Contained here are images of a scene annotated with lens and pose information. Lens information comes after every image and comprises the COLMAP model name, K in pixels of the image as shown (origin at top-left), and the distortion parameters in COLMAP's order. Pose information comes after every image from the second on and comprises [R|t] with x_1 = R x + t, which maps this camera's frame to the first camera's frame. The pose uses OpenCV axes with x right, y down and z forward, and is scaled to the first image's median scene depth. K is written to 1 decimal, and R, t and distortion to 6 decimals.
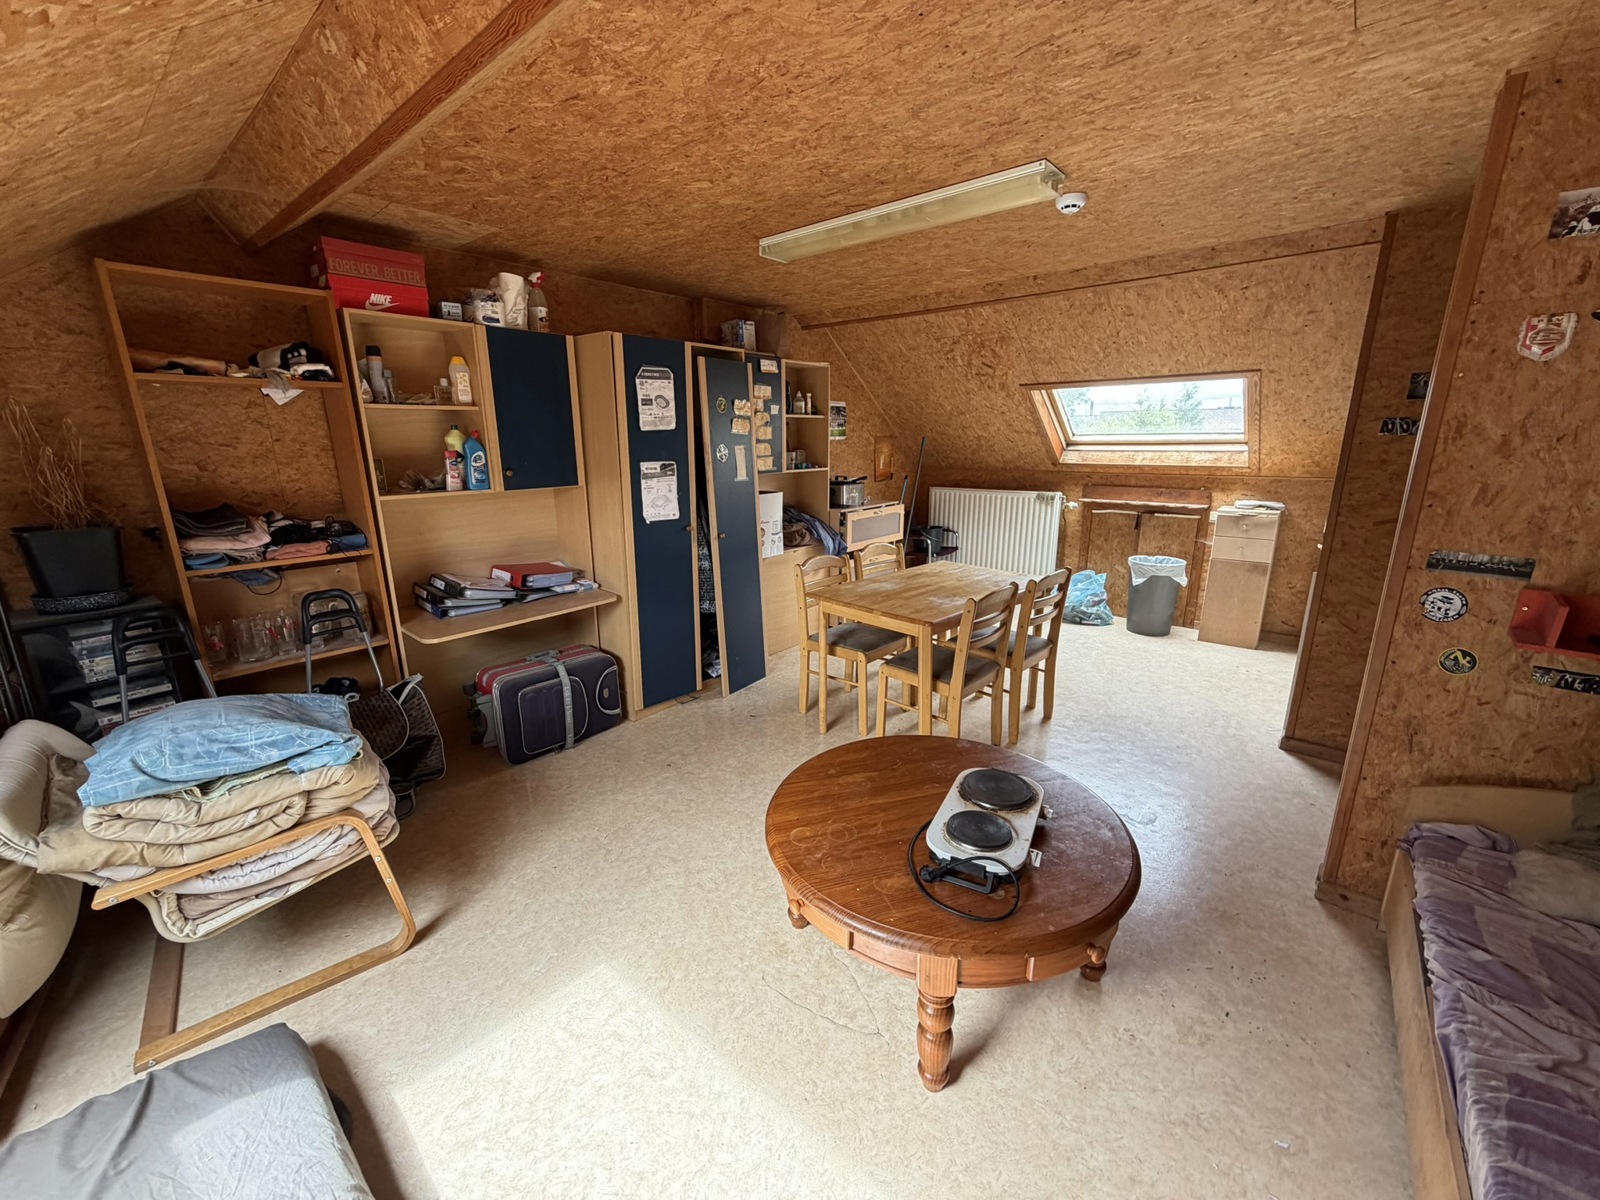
lens RADIAL K [[637.9, 0, 797.6], [0, 637.9, 598.9], [0, 0, 1]] dist [-0.001743, 0.000637]
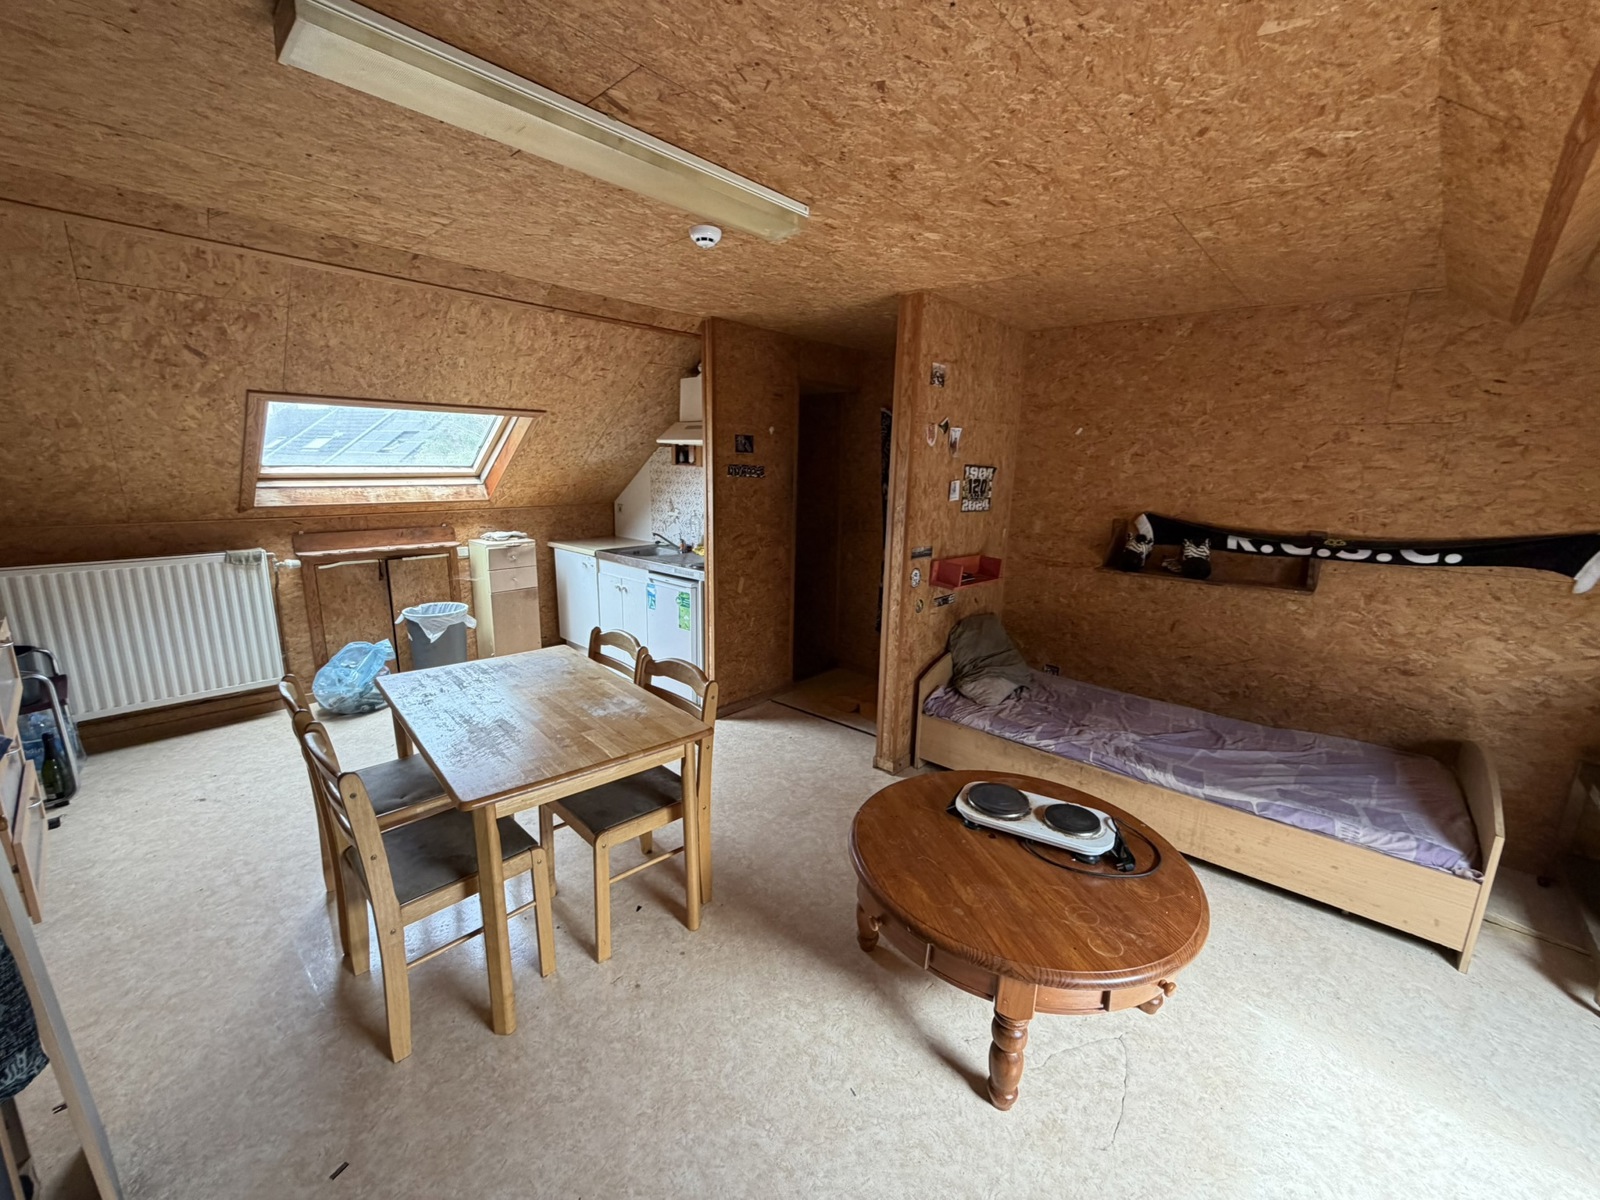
lens RADIAL K [[637.9, 0, 797.0], [0, 637.9, 598.2], [0, 0, 1]] dist [-0.001743, 0.000637]
pose [[0.039050, -0.201419, 0.978726, -0.279032], [0.226396, 0.955786, 0.187665, -0.128017], [-0.973252, 0.214252, 0.082924, 0.440965]]
